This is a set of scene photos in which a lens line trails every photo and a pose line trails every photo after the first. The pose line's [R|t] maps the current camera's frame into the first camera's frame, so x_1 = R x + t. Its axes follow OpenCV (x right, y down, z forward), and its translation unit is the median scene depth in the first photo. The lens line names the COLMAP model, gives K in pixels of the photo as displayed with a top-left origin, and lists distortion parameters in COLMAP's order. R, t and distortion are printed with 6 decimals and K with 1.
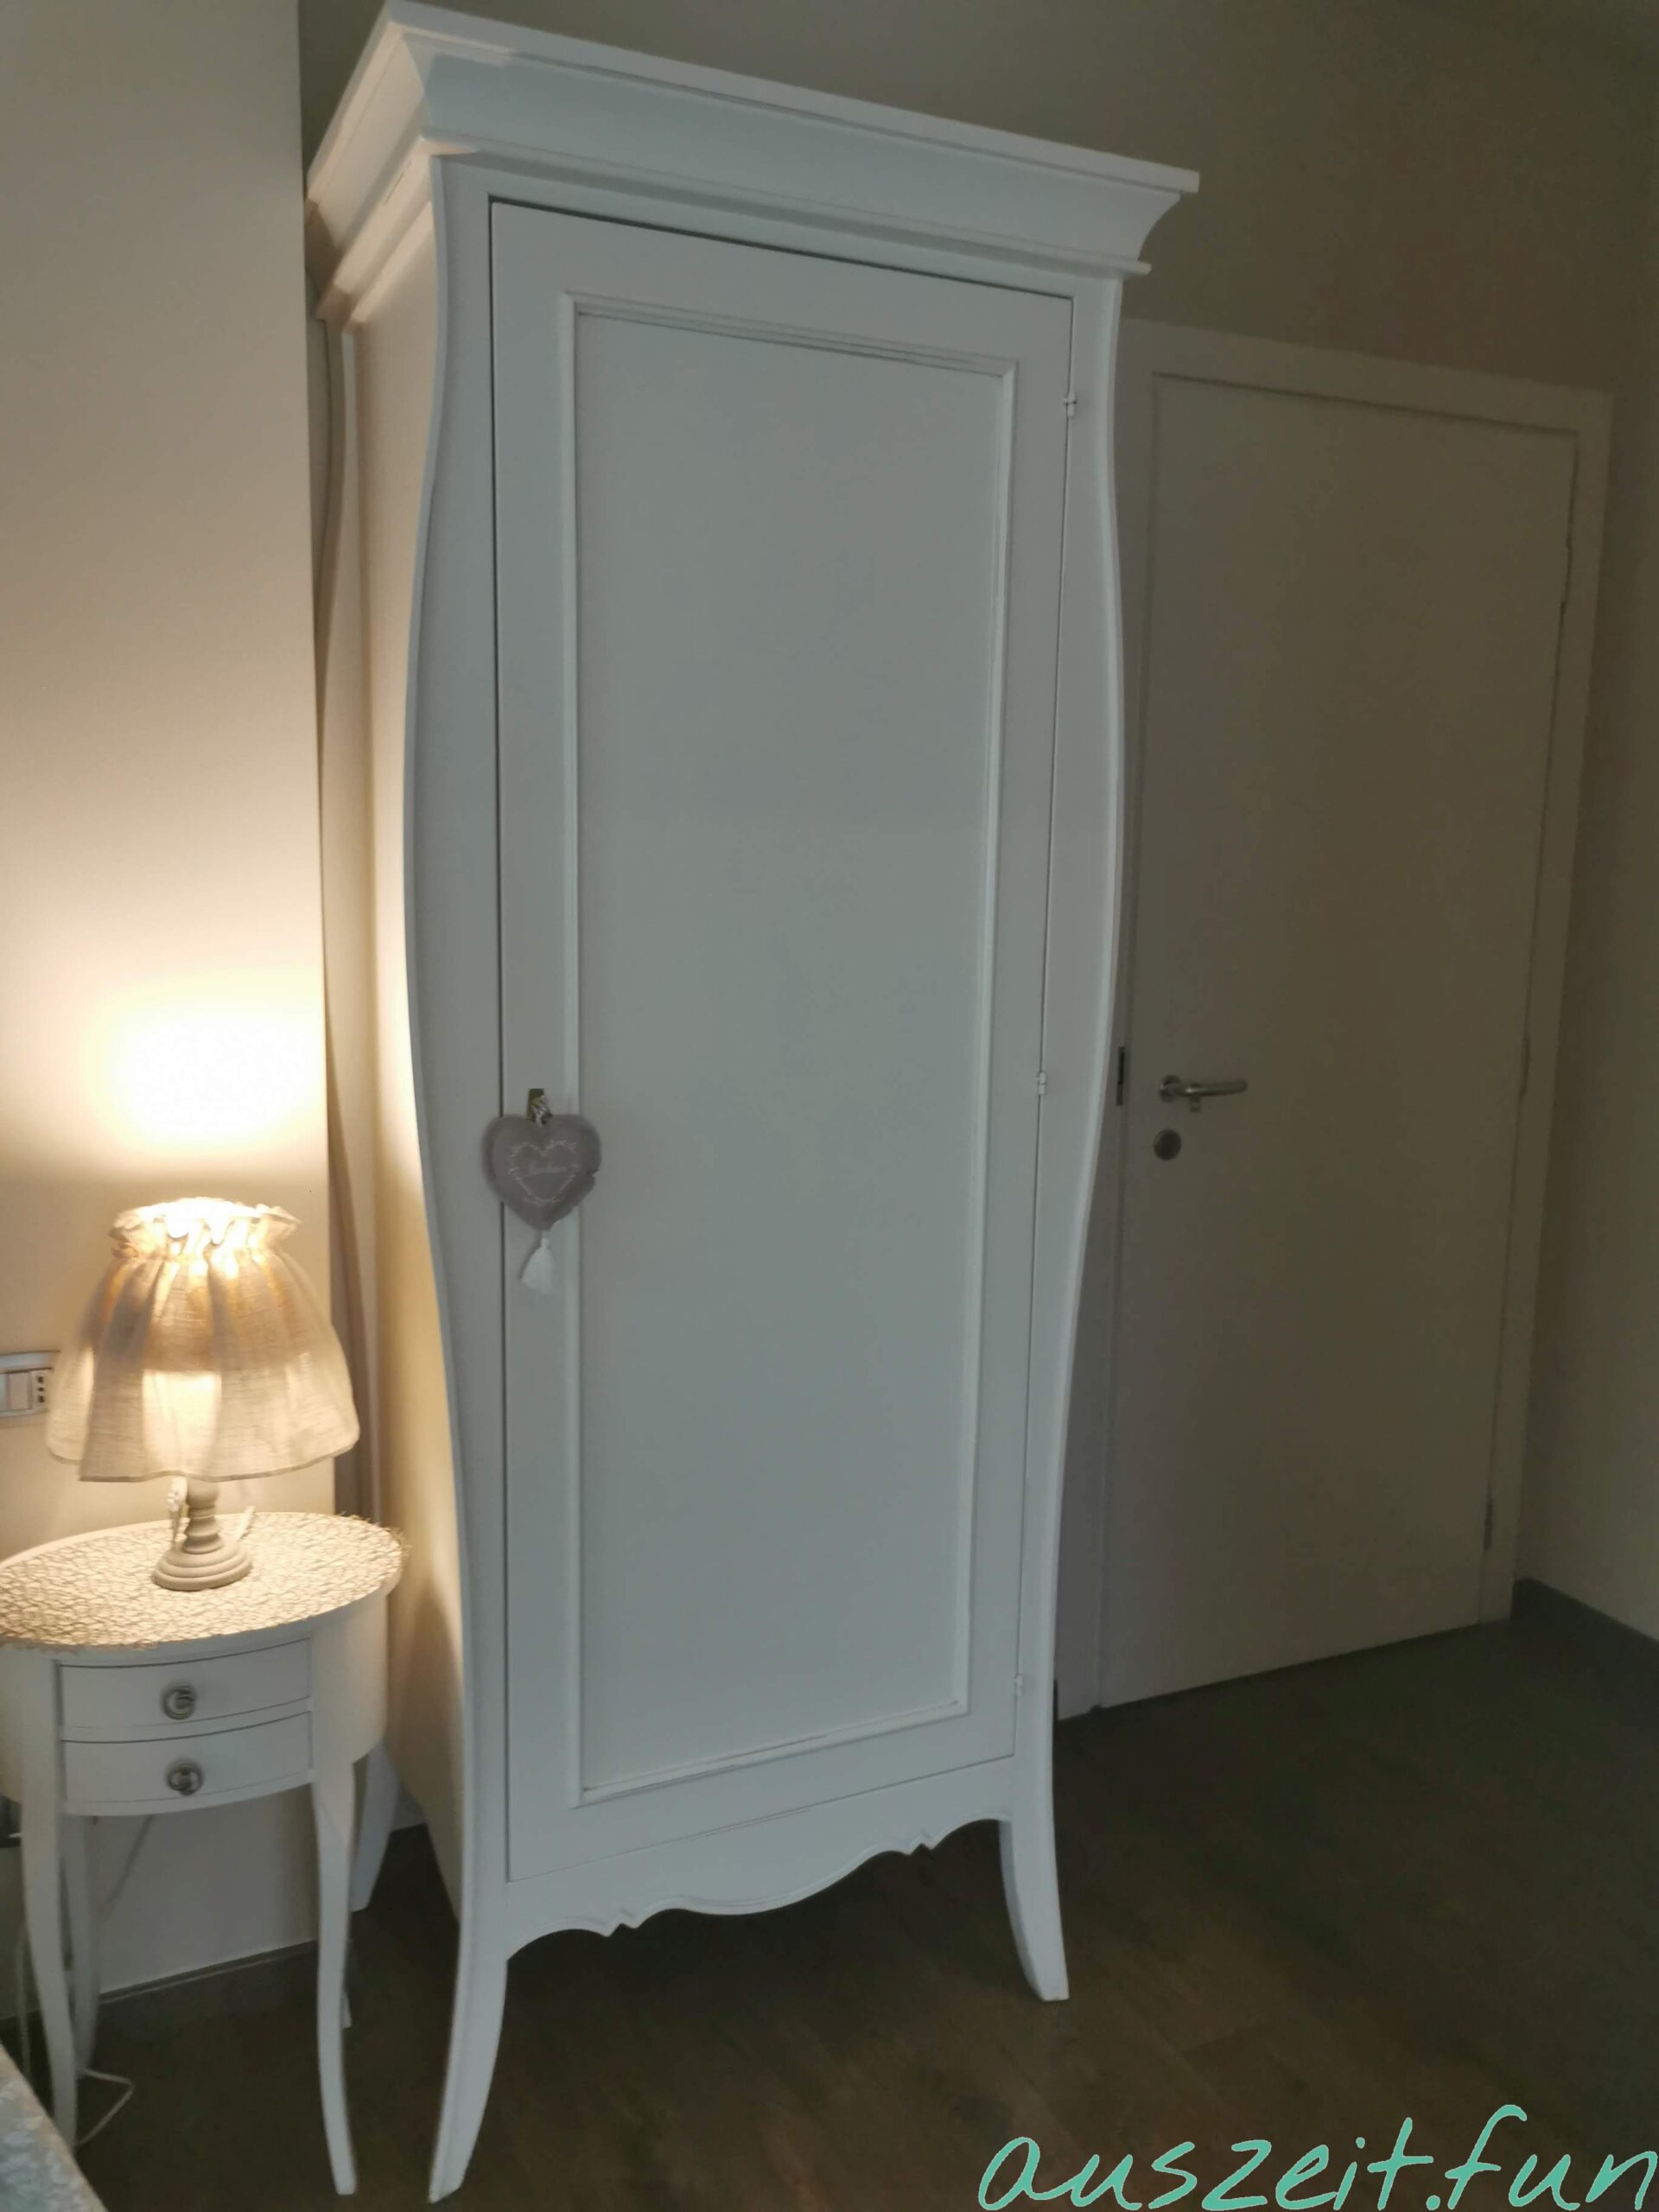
lens RADIAL K [[1724.3, 0, 831.8], [0, 1724.3, 1105.9], [0, 0, 1]] dist [0.039560, -0.003164]
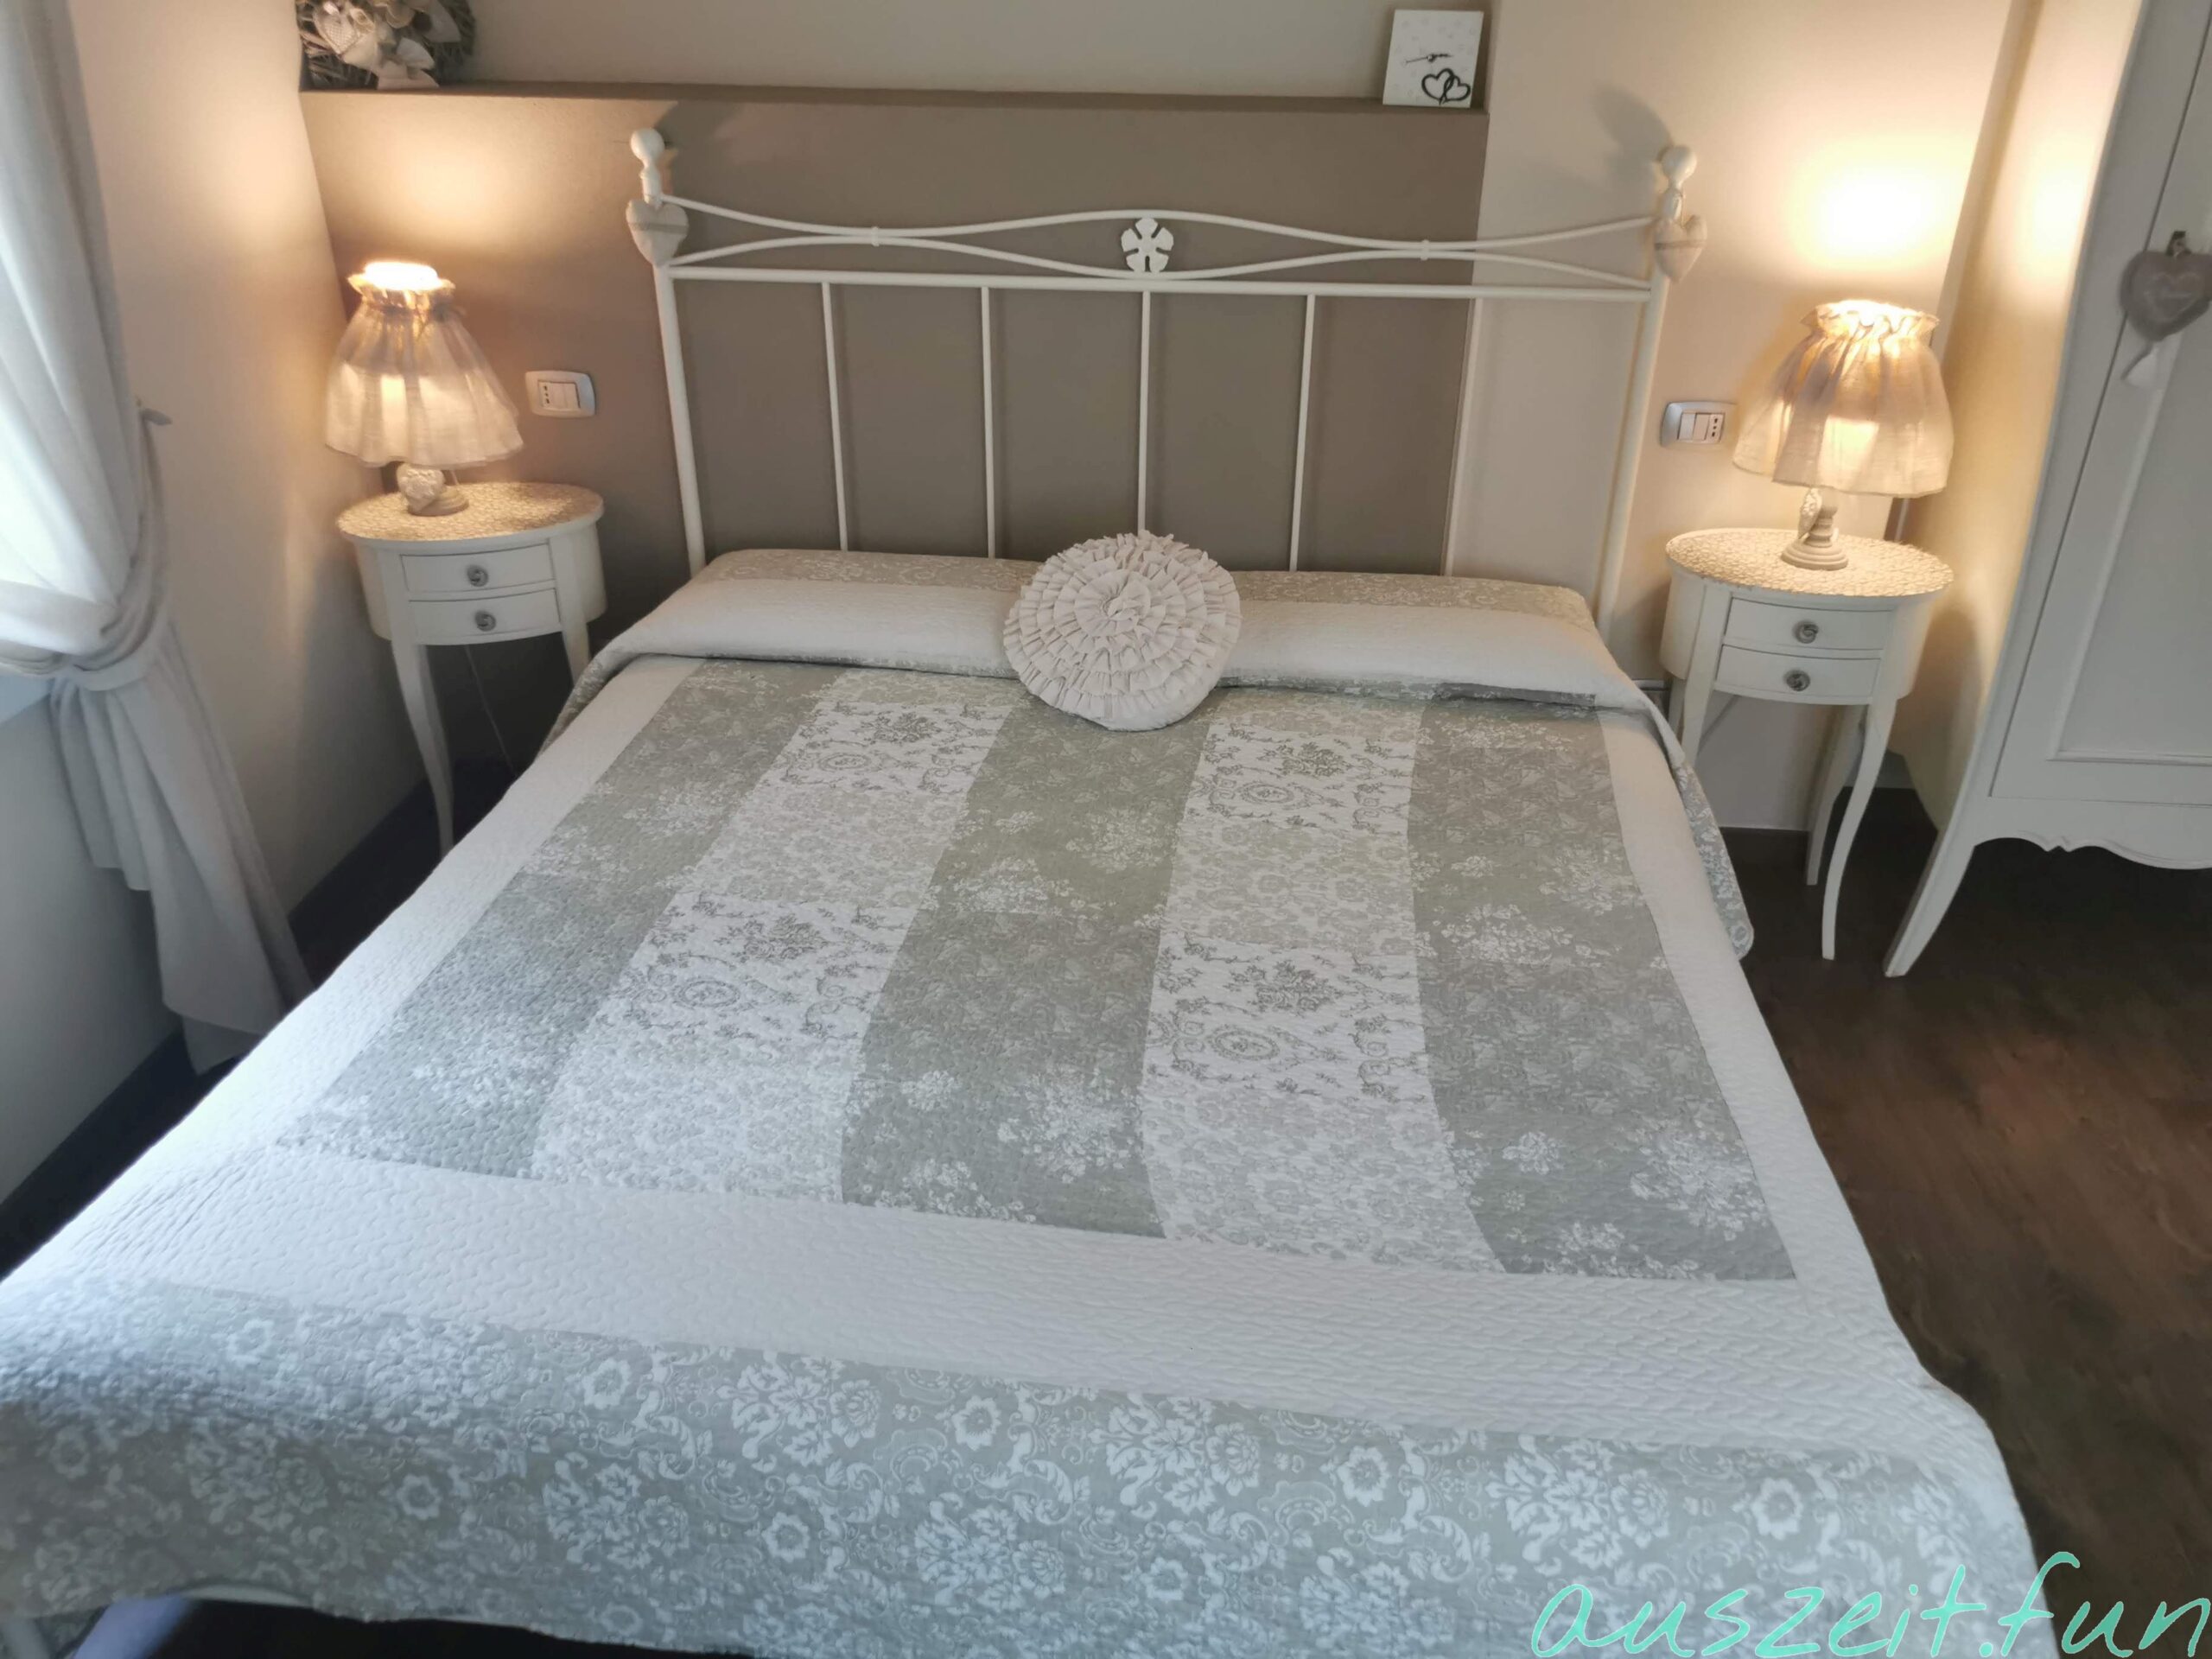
lens RADIAL K [[1724.3, 0, 1100.3], [0, 1724.3, 827.2], [0, 0, 1]] dist [0.039560, -0.003164]
pose [[0.866312, 0.219798, -0.448545, -0.181183], [-0.064986, 0.939945, 0.335083, 0.022306], [0.495258, -0.261137, 0.828569, -0.656580]]
